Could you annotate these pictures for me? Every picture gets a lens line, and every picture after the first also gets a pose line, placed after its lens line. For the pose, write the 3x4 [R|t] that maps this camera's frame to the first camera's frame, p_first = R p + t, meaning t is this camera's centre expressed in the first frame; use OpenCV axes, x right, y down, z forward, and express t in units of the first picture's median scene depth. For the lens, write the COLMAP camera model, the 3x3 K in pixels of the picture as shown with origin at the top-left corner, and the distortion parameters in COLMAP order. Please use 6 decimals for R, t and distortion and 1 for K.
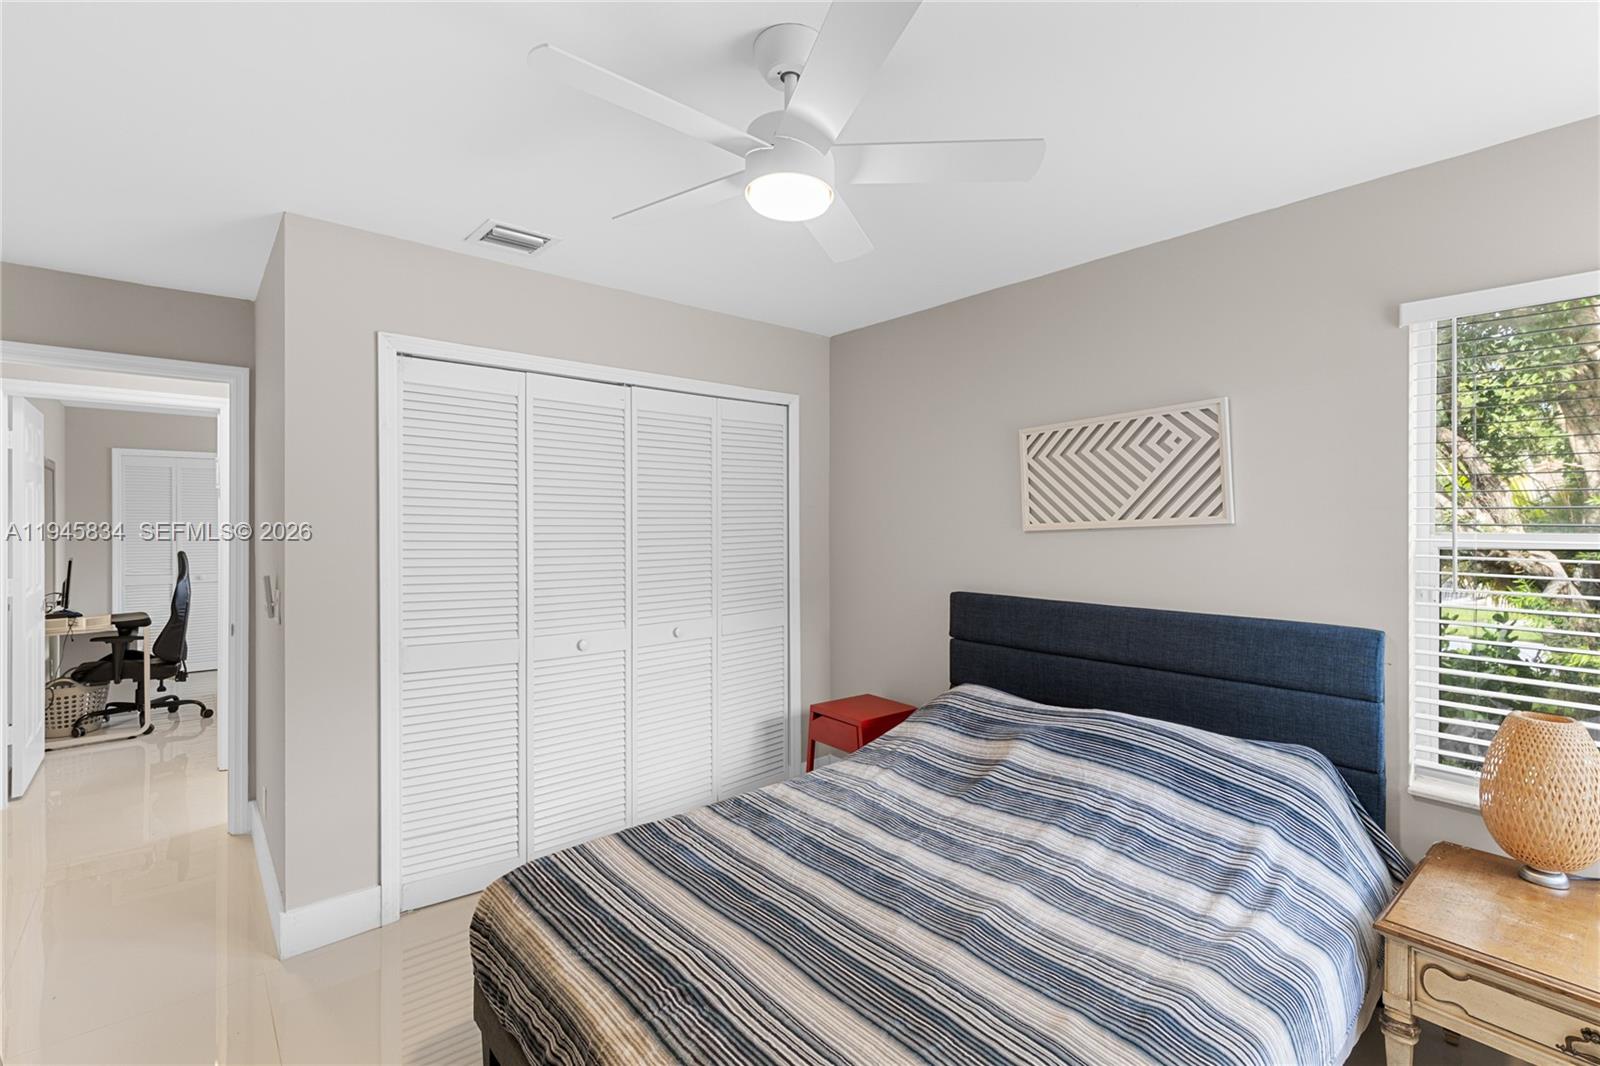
lens RADIAL K [[720.6, 0, 805.8], [0, 720.6, 525.5], [0, 0, 1]] dist [0.003616, 0.000627]
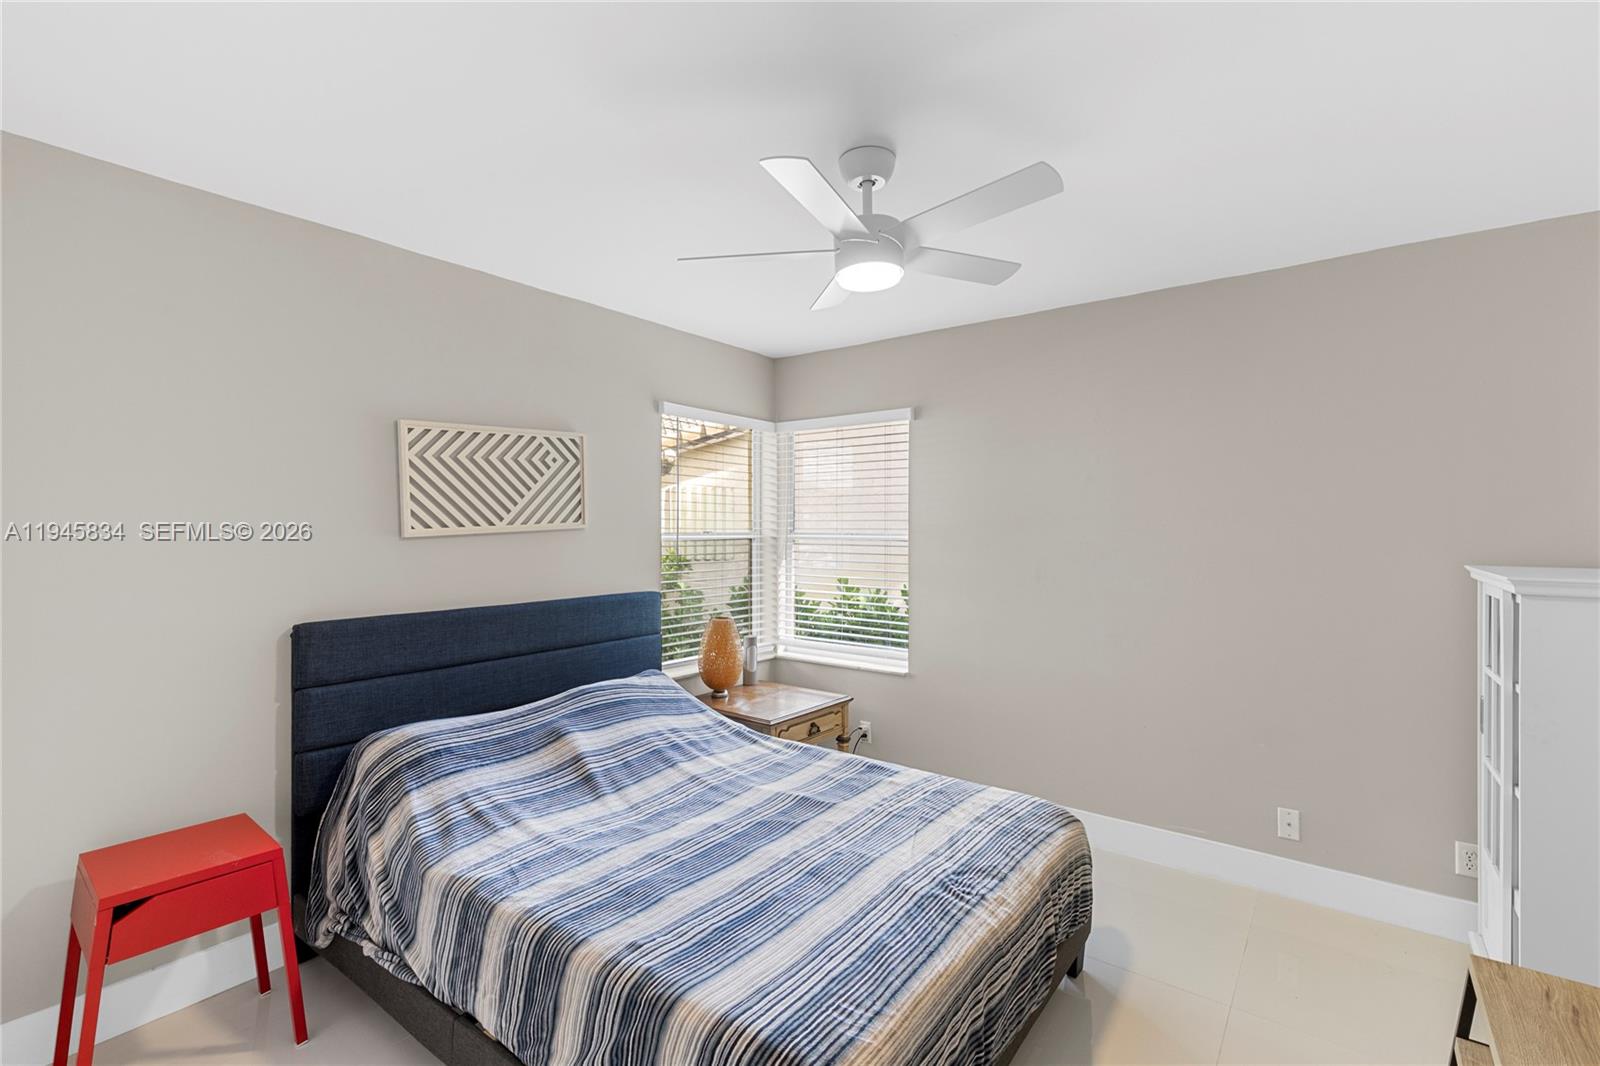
lens RADIAL K [[720.6, 0, 805.1], [0, 720.6, 530.6], [0, 0, 1]] dist [0.003616, 0.000627]
pose [[-0.211225, -0.007225, 0.977411, -0.755703], [0.003046, 0.999963, 0.008050, -0.007127], [-0.977433, 0.004678, -0.211195, 0.827142]]
